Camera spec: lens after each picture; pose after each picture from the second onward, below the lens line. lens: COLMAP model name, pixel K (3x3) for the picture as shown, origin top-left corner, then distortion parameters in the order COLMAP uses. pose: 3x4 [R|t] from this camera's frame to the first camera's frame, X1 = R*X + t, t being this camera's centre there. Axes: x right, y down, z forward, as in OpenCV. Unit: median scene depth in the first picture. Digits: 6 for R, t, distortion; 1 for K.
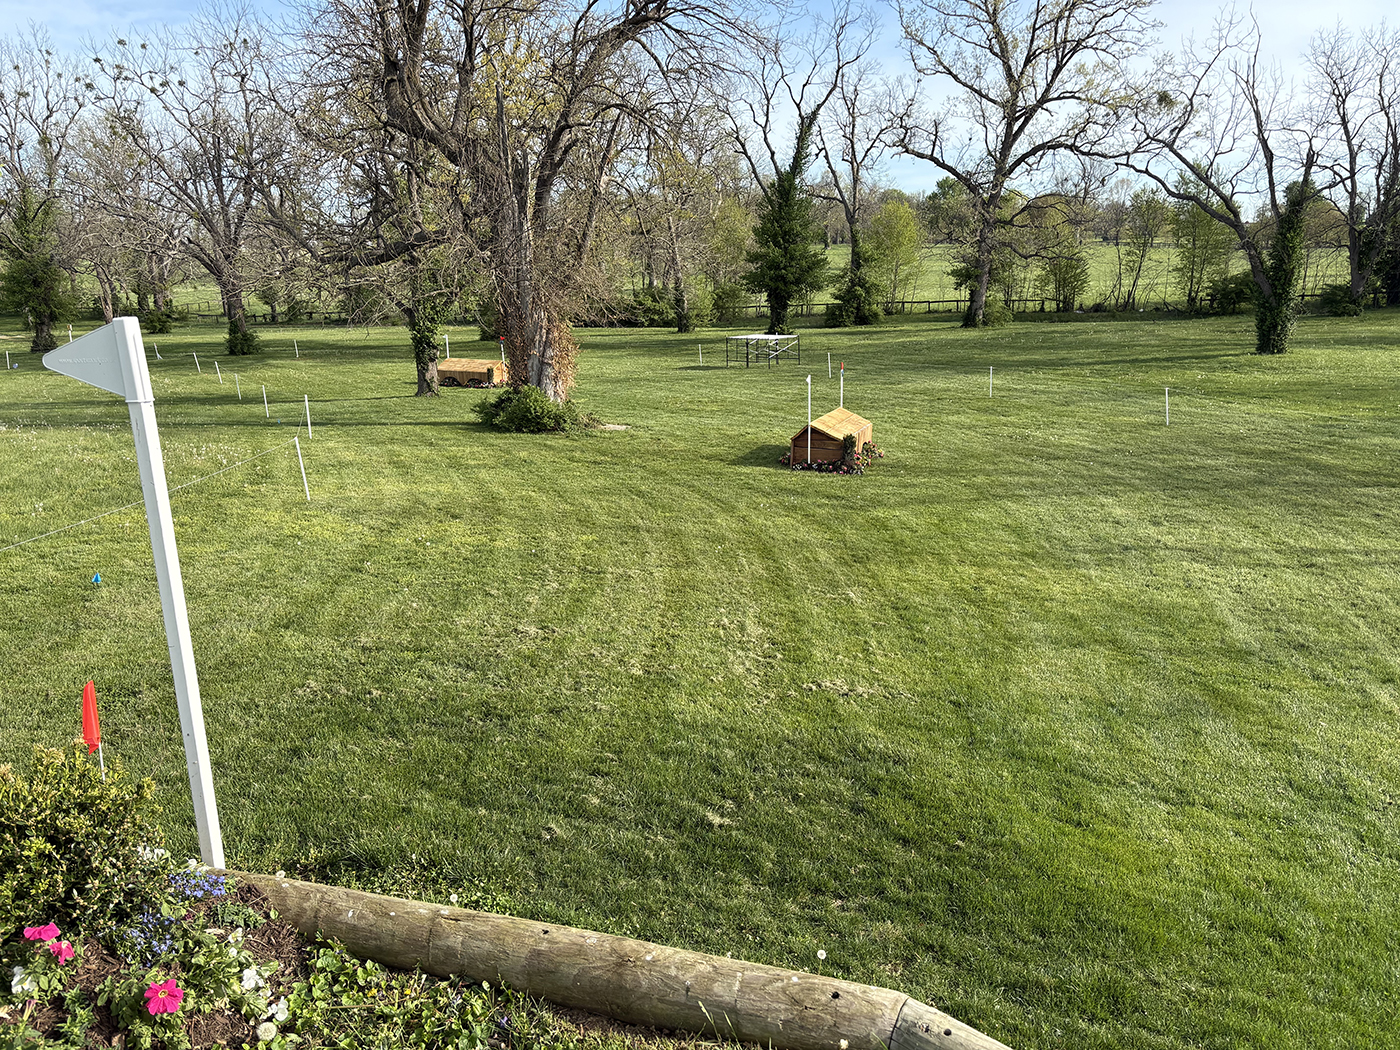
lens RADIAL K [[1101.2, 0, 700.0], [0, 1101.2, 525.0], [0, 0, 1]] dist [0.075393, -0.055572]
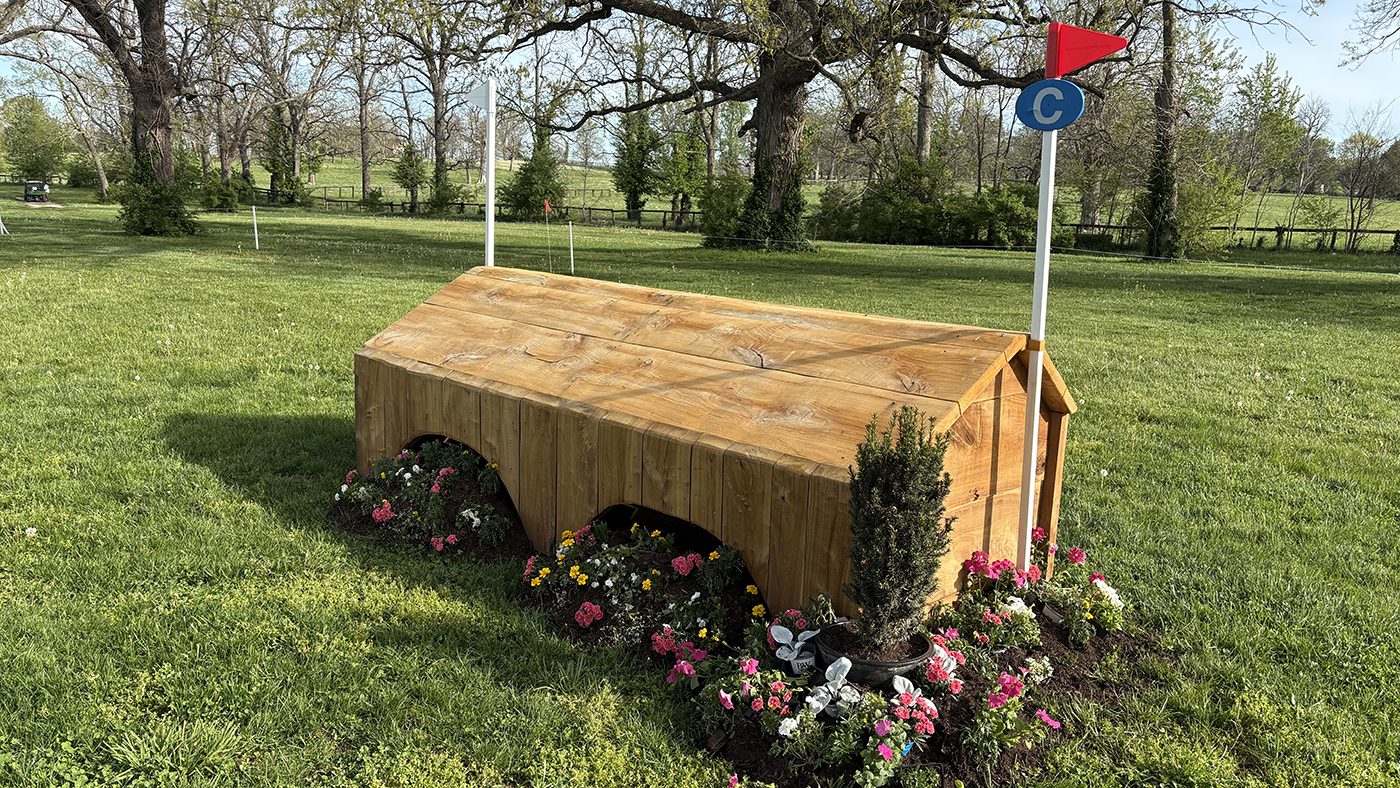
lens RADIAL K [[1116.5, 0, 700.0], [0, 1116.5, 394.0], [0, 0, 1]] dist [0.029587, 0.003589]
pose [[0.979529, 0.098501, -0.175555, -0.142740], [-0.109215, 0.992635, -0.052427, -0.104842], [0.169098, 0.070527, 0.983073, 0.695602]]
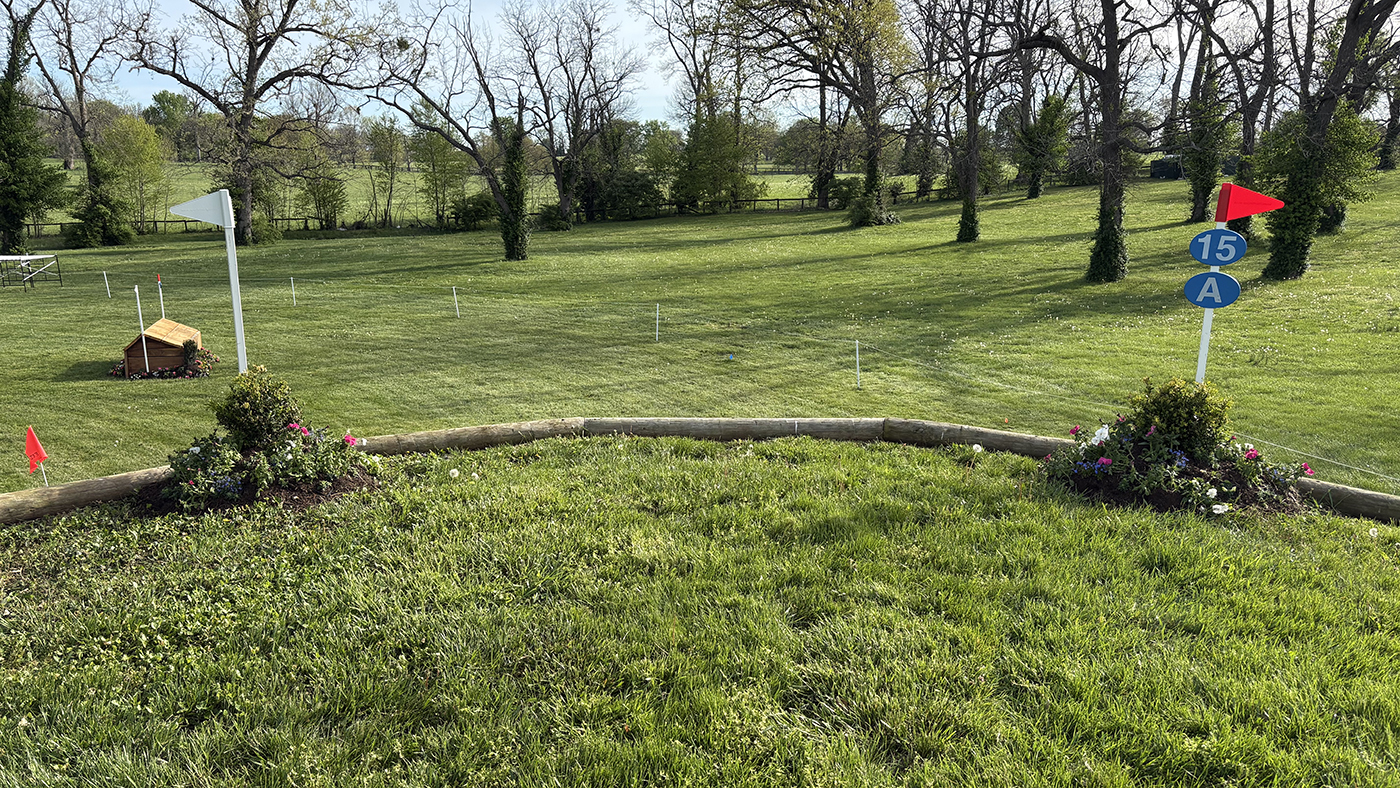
lens RADIAL K [[1116.5, 0, 700.0], [0, 1116.5, 394.0], [0, 0, 1]] dist [0.029587, 0.003589]
pose [[0.797639, -0.105260, 0.593879, -0.043390], [0.132512, 0.991179, -0.002298, 0.013029], [-0.588398, 0.080529, 0.804551, -0.051768]]
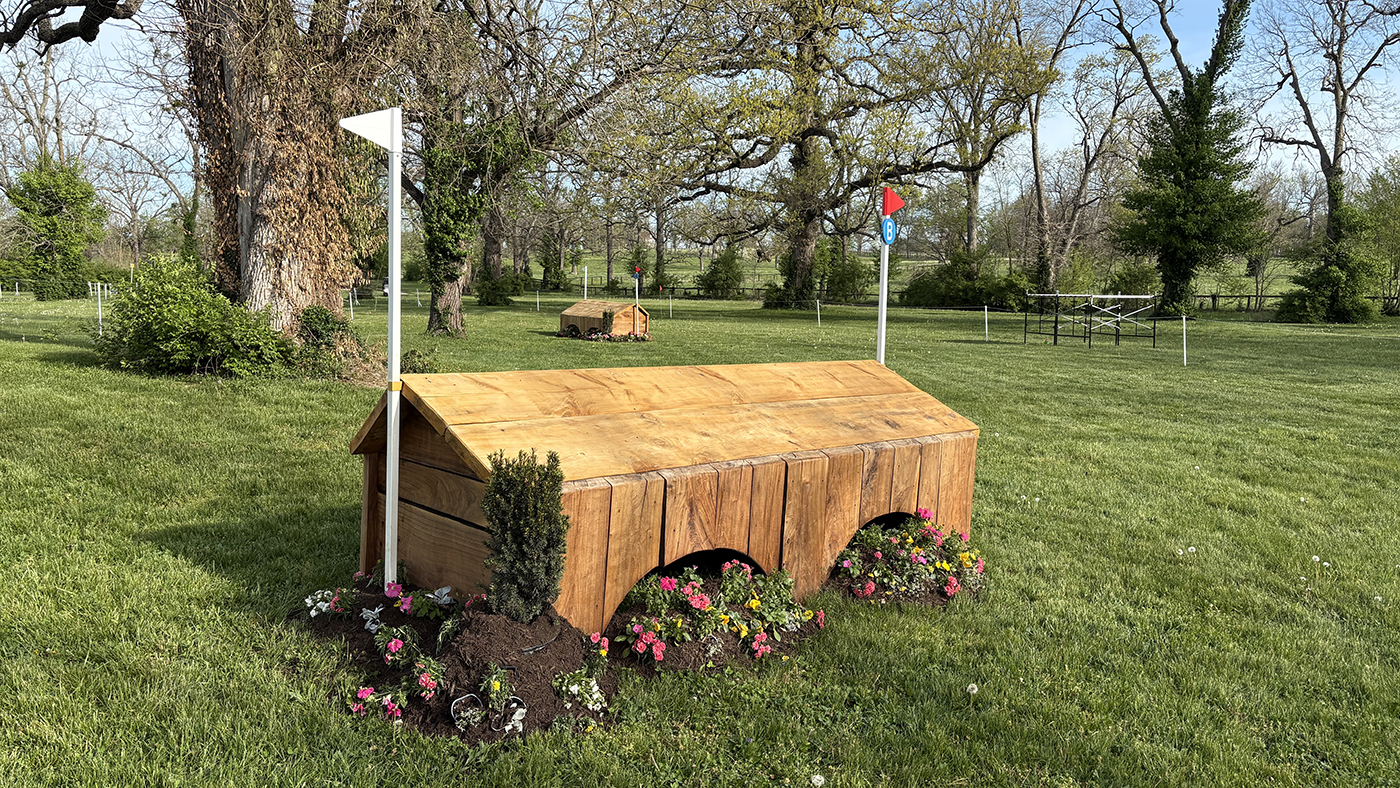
lens RADIAL K [[1112.9, 0, 695.9], [0, 1112.9, 342.4], [0, 0, 1]] dist [0.046330, -0.004369]
pose [[0.914481, 0.072125, -0.398150, 0.084409], [-0.138573, 0.980307, -0.140696, -0.030263], [0.380161, 0.183837, 0.906466, 0.325909]]
